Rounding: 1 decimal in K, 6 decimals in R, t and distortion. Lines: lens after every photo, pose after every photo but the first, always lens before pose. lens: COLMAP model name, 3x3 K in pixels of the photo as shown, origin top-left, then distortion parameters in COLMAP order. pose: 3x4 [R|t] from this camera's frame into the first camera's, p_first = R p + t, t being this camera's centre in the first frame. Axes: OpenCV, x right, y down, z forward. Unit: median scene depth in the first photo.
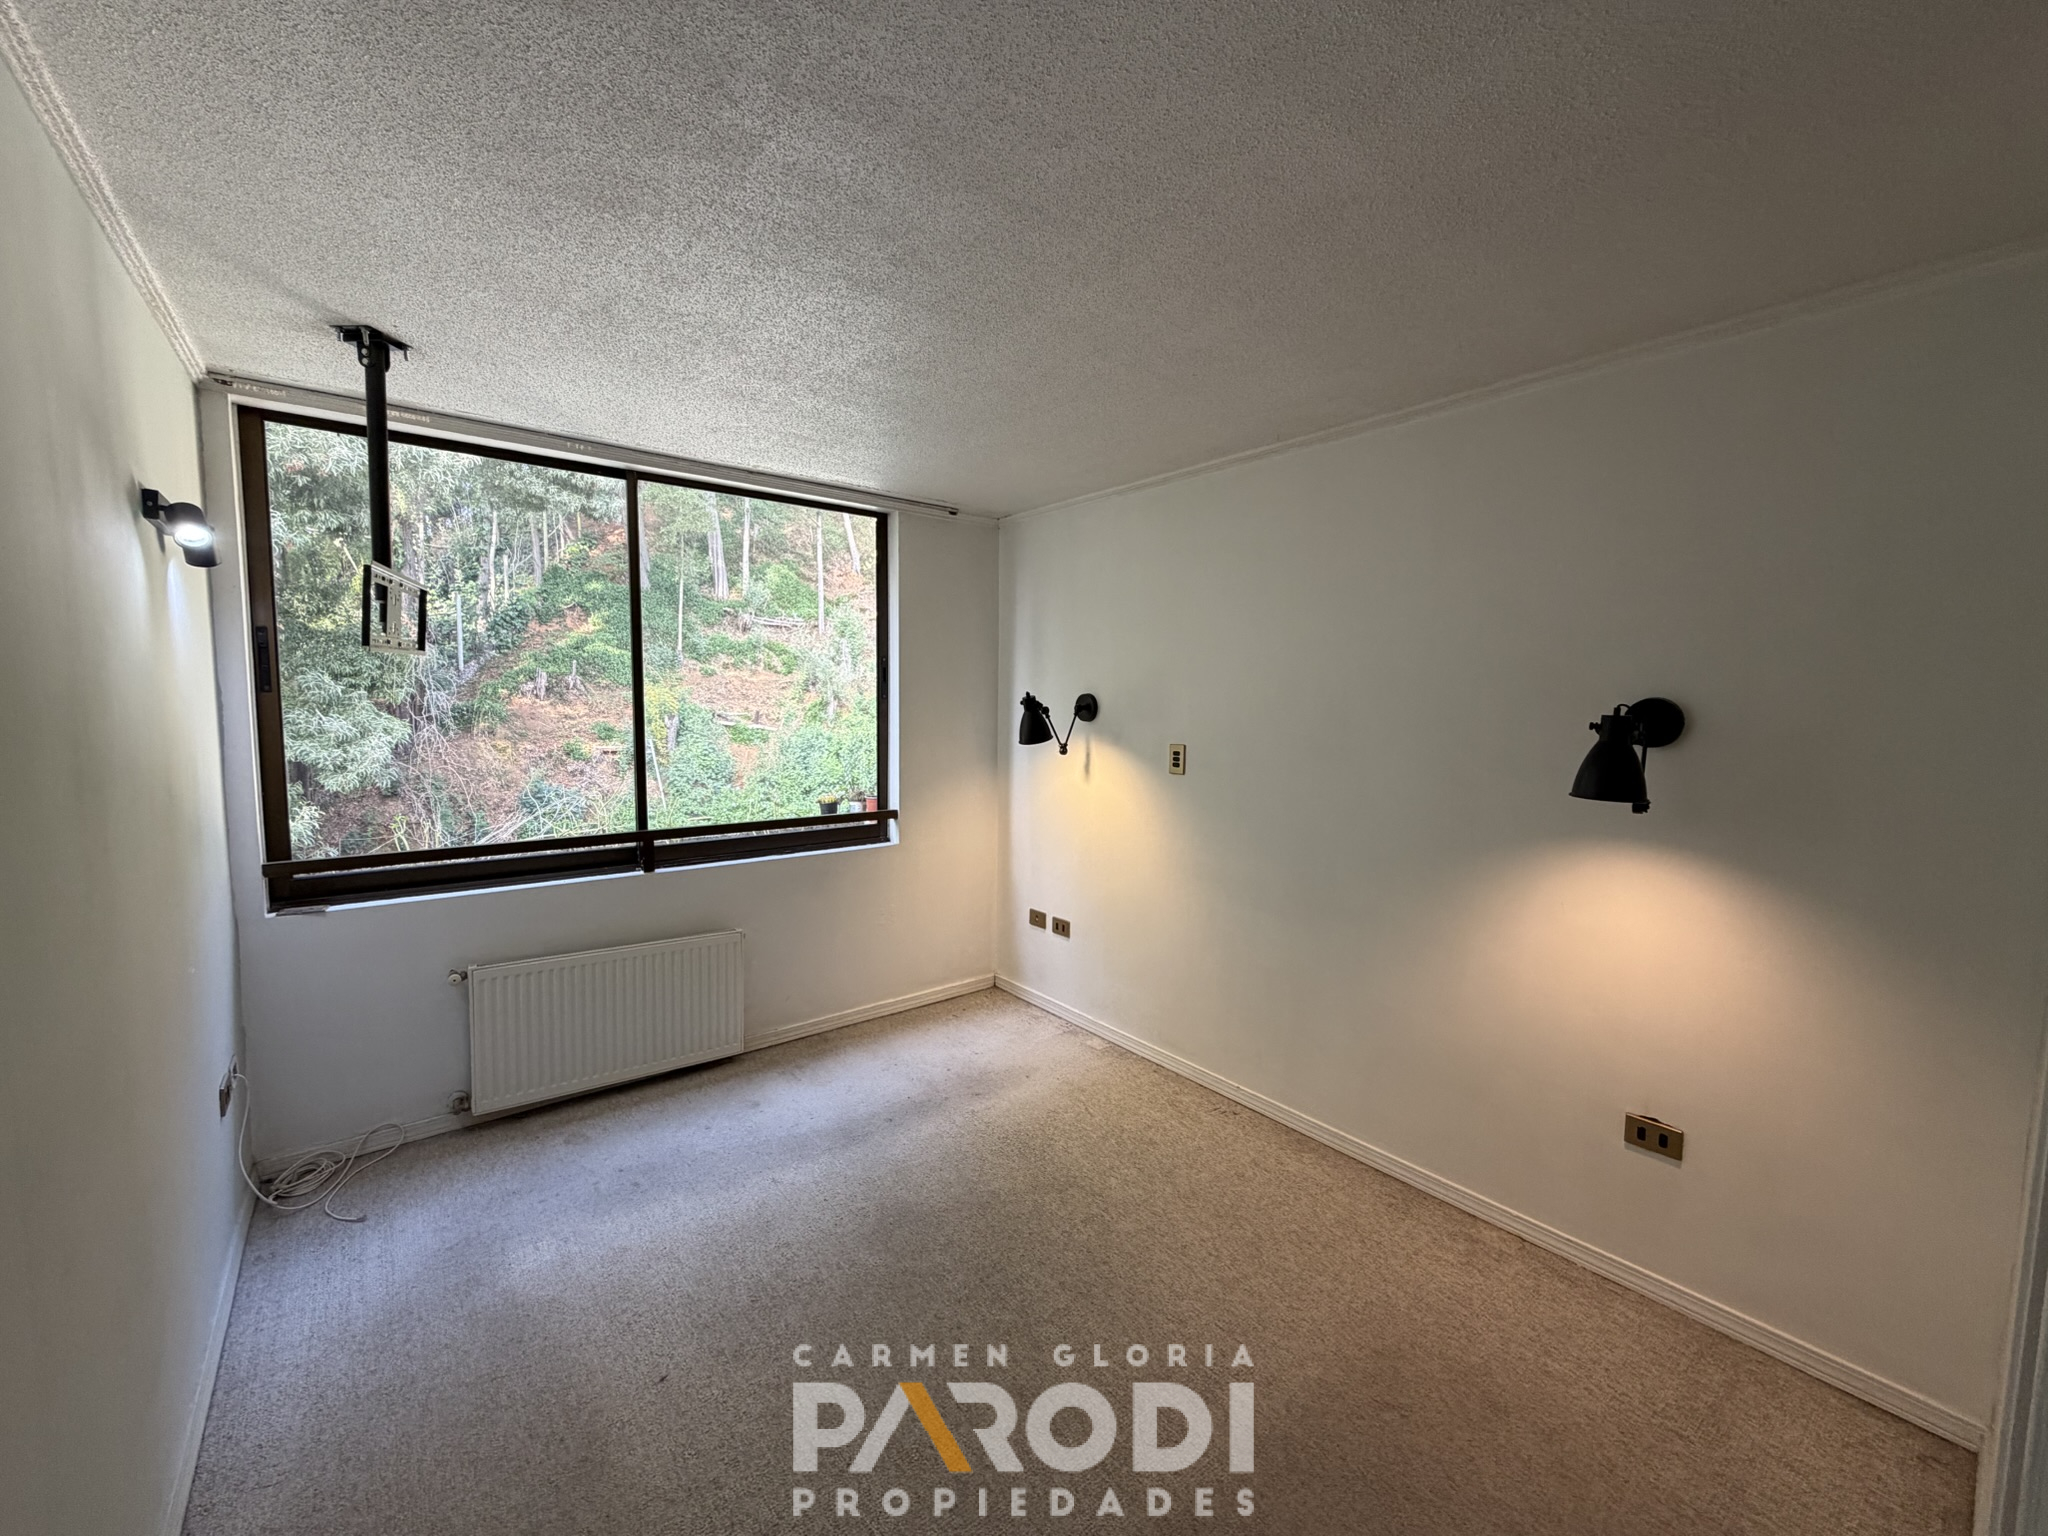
lens RADIAL K [[814.3, 0, 1020.3], [0, 814.3, 767.9], [0, 0, 1]] dist [-0.001131, 0.000275]
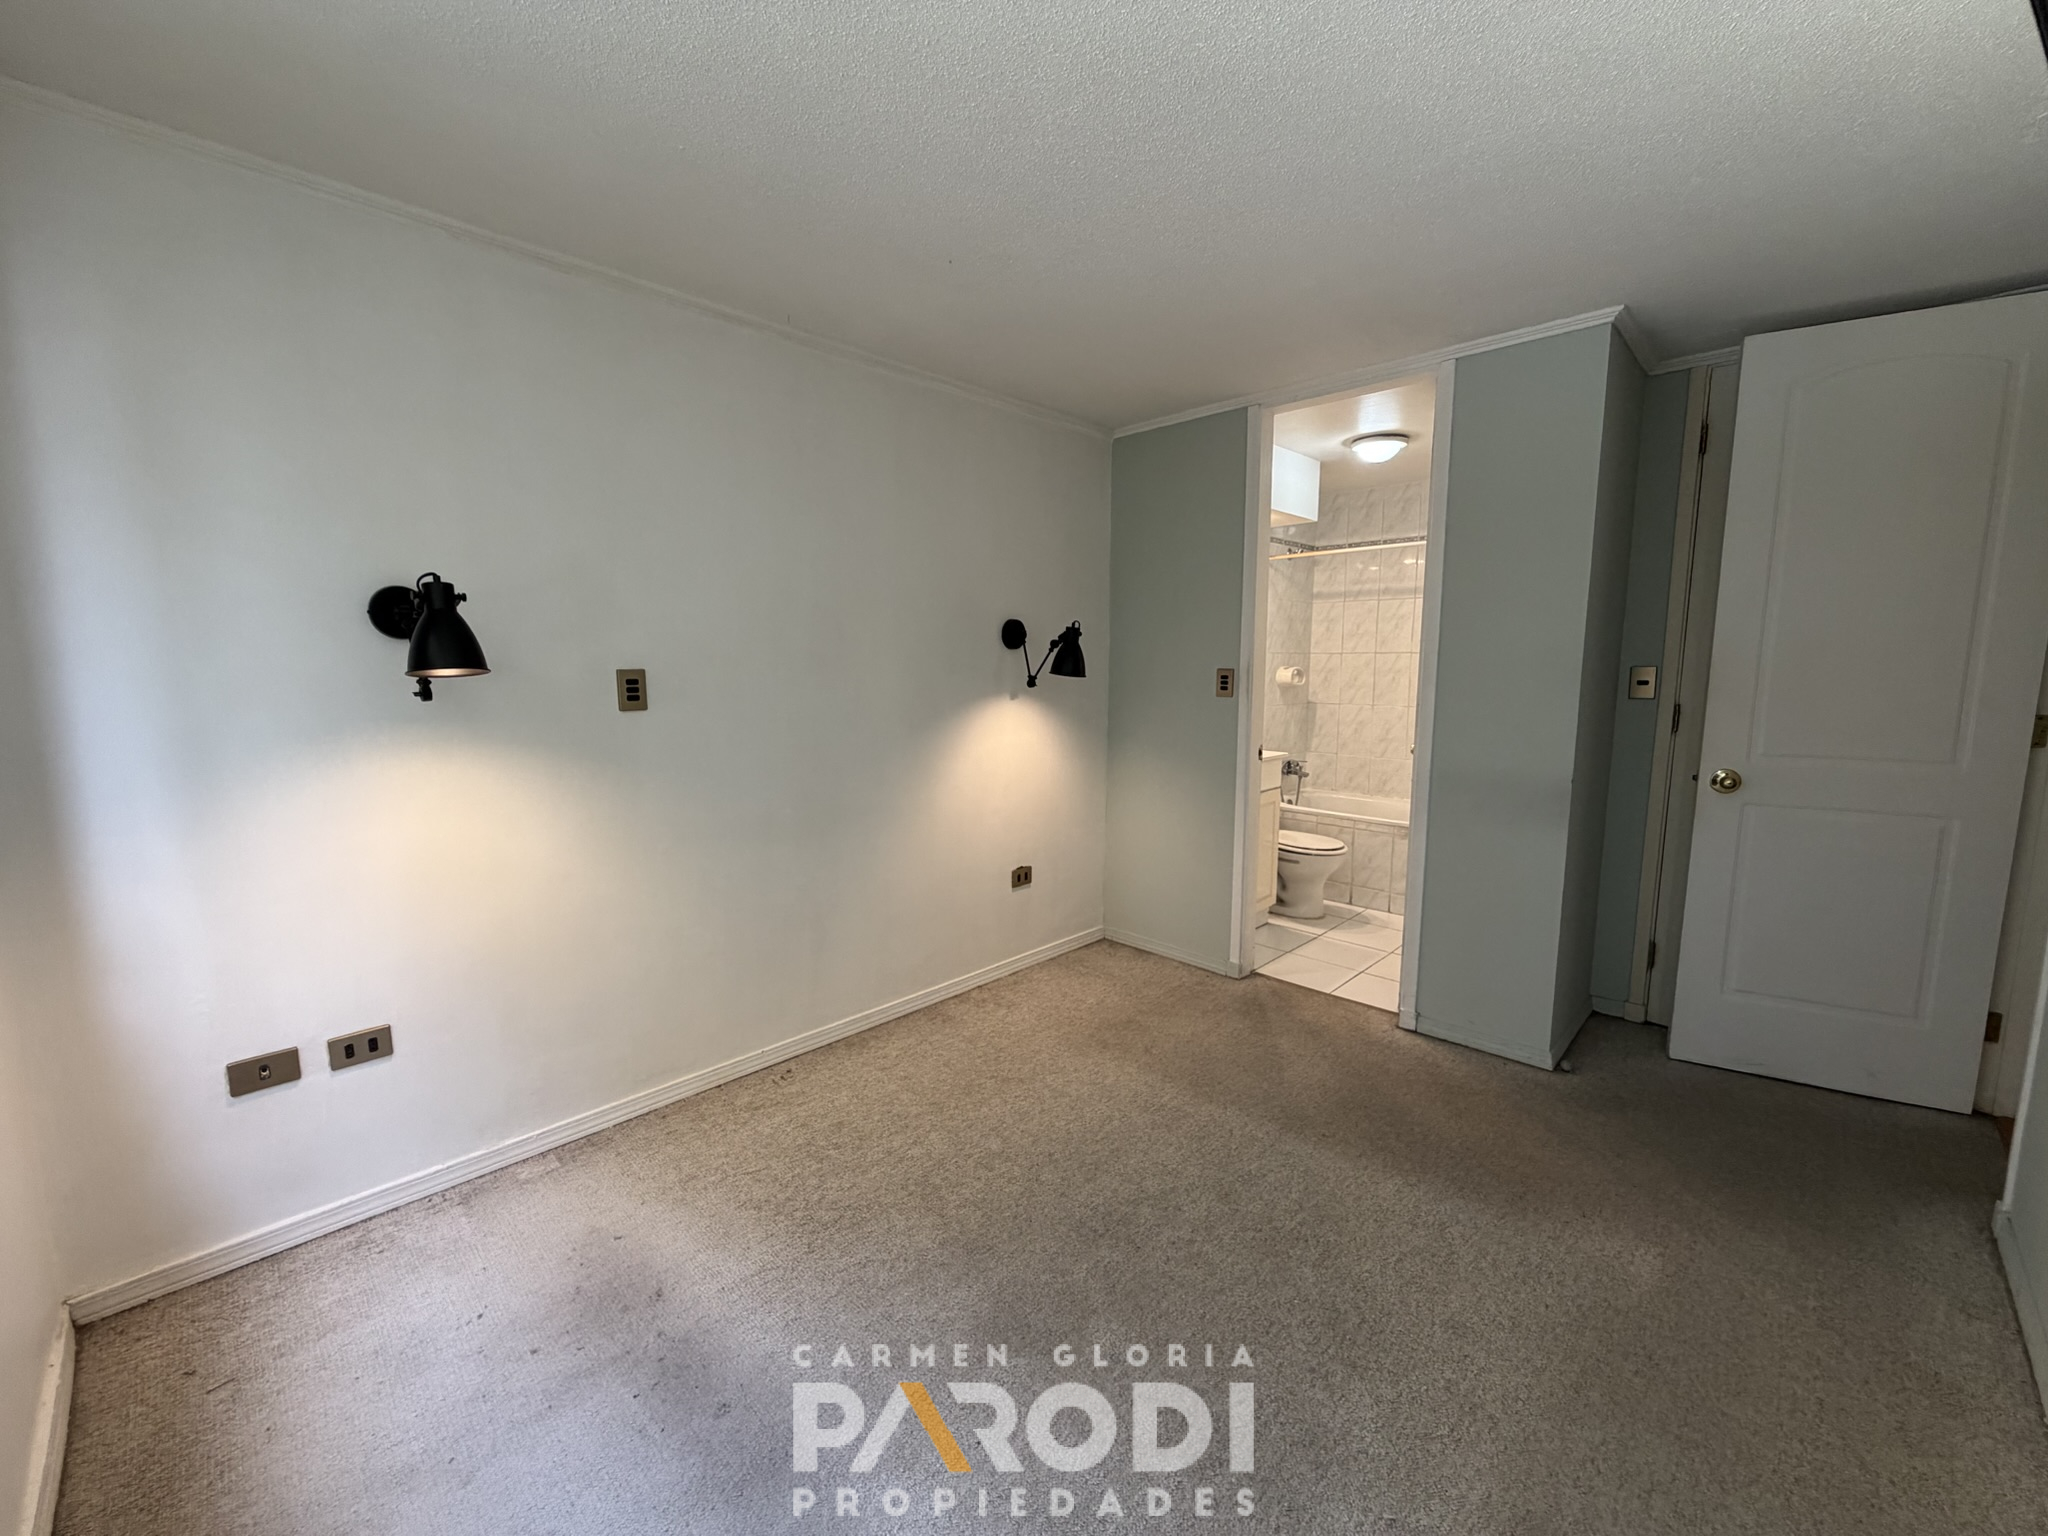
lens RADIAL K [[814.3, 0, 1020.7], [0, 814.3, 766.5], [0, 0, 1]] dist [-0.001131, 0.000275]
pose [[-0.123966, -0.138973, 0.982506, -0.529641], [0.084210, 0.985099, 0.149965, -0.021780], [-0.988707, 0.101328, -0.110416, 0.698565]]
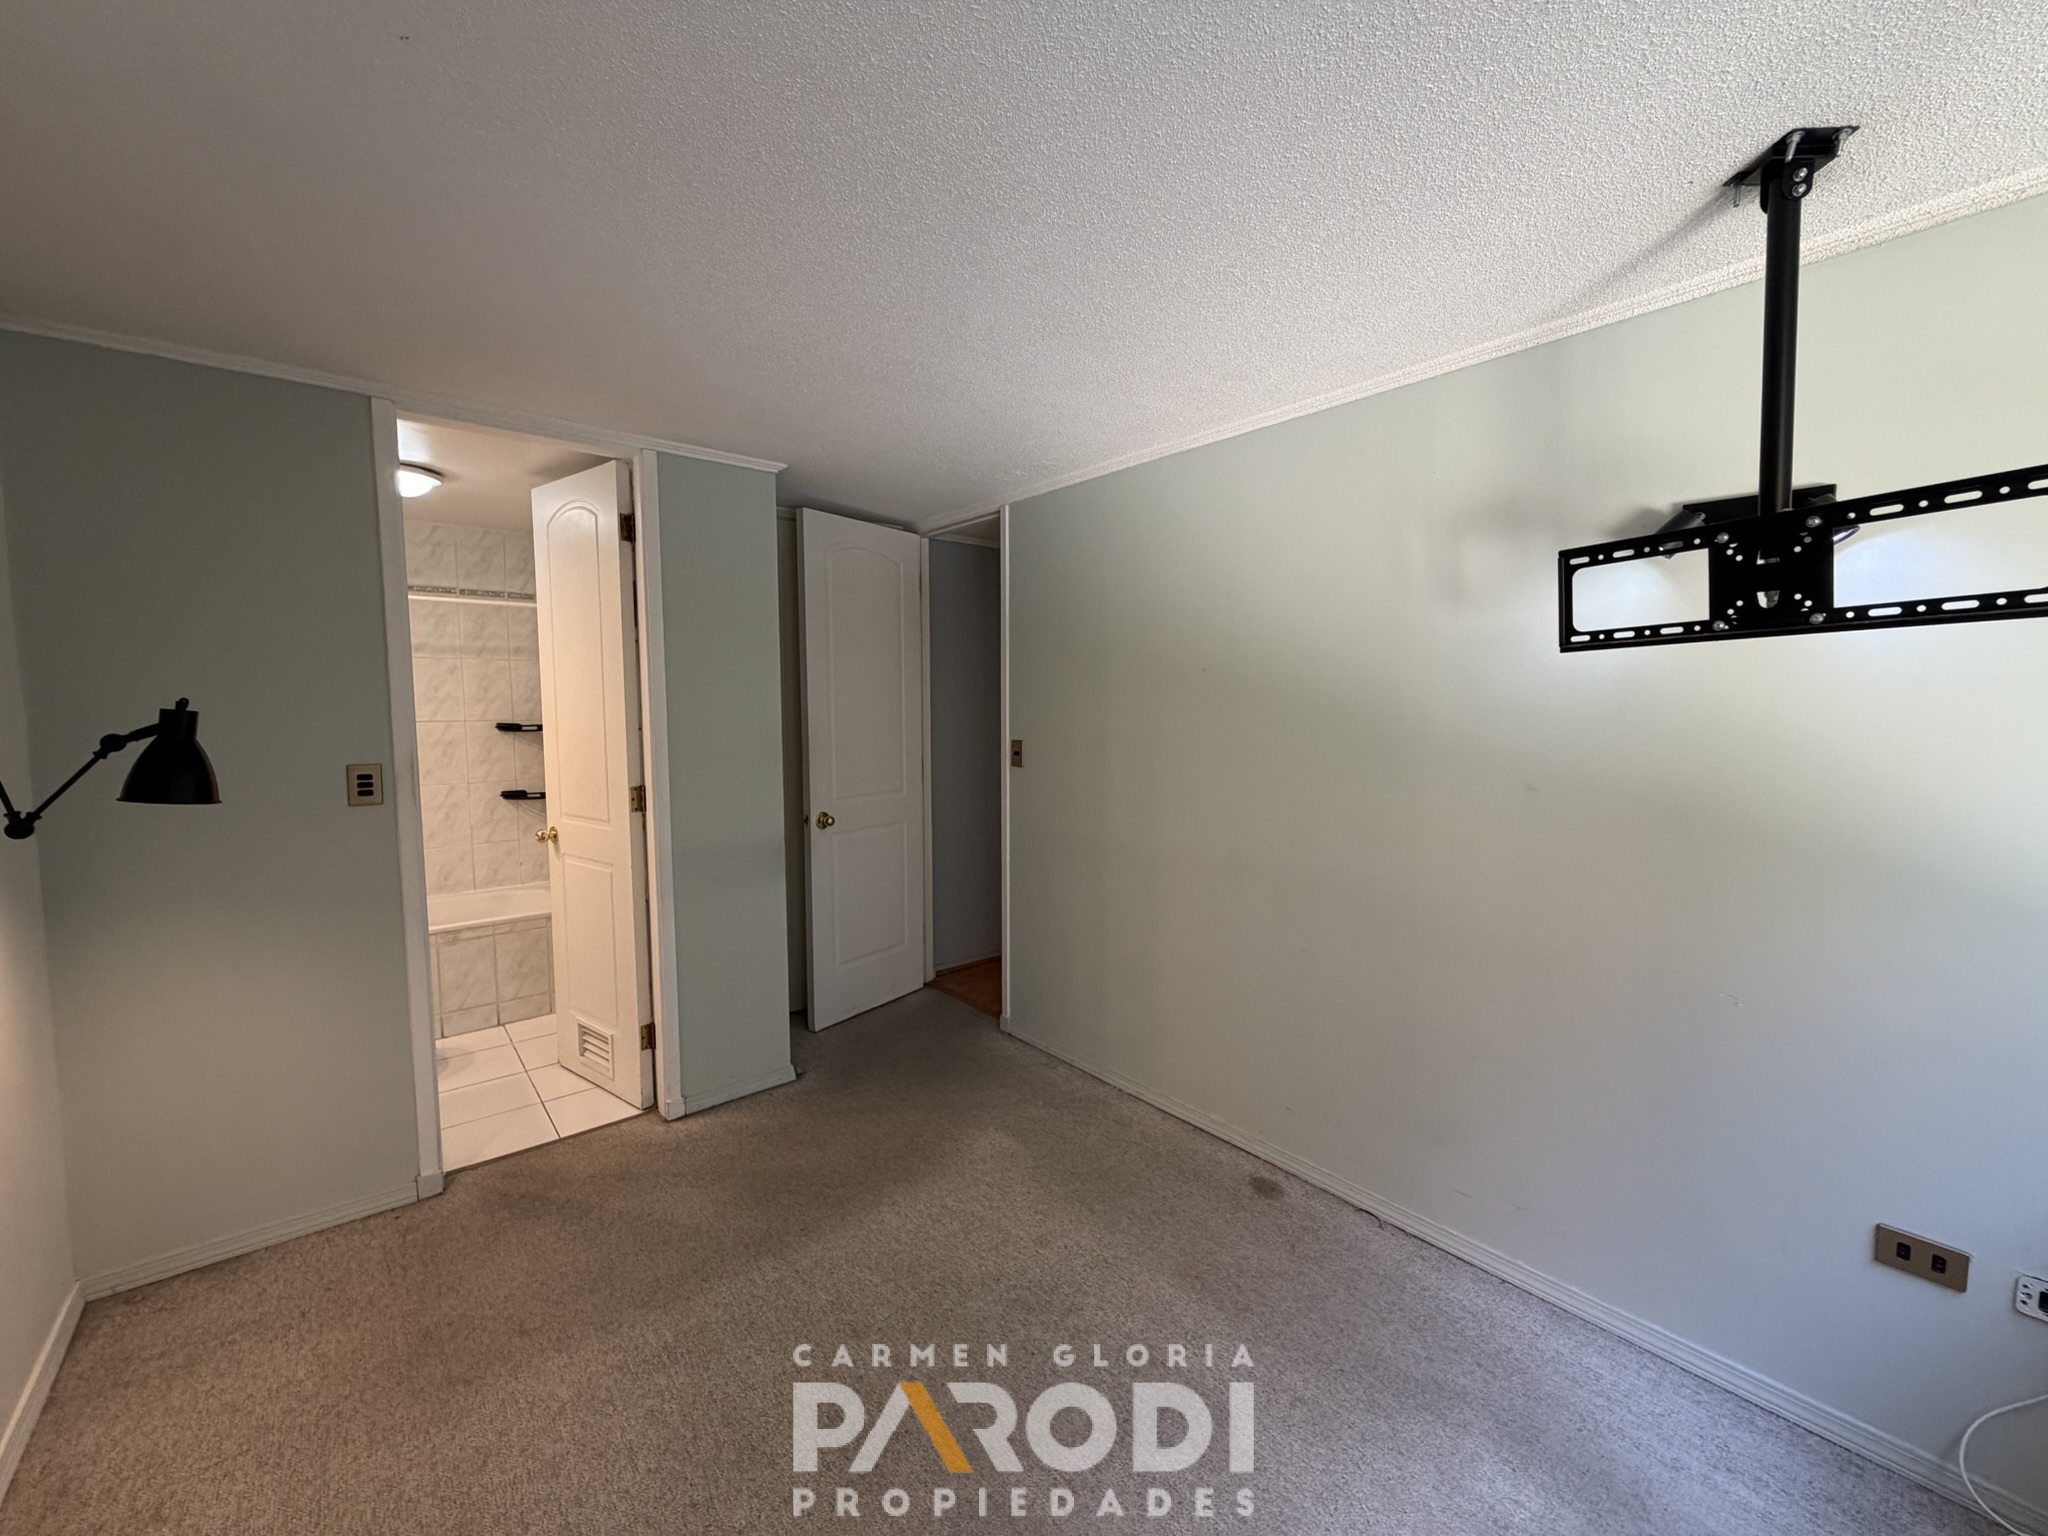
lens RADIAL K [[814.3, 0, 1021.0], [0, 814.3, 767.9], [0, 0, 1]] dist [-0.001131, 0.000275]
pose [[-0.999715, -0.008574, -0.022268, -0.098370], [-0.012137, 0.986190, 0.165173, -0.084518], [0.020544, 0.165396, -0.986013, 1.007463]]
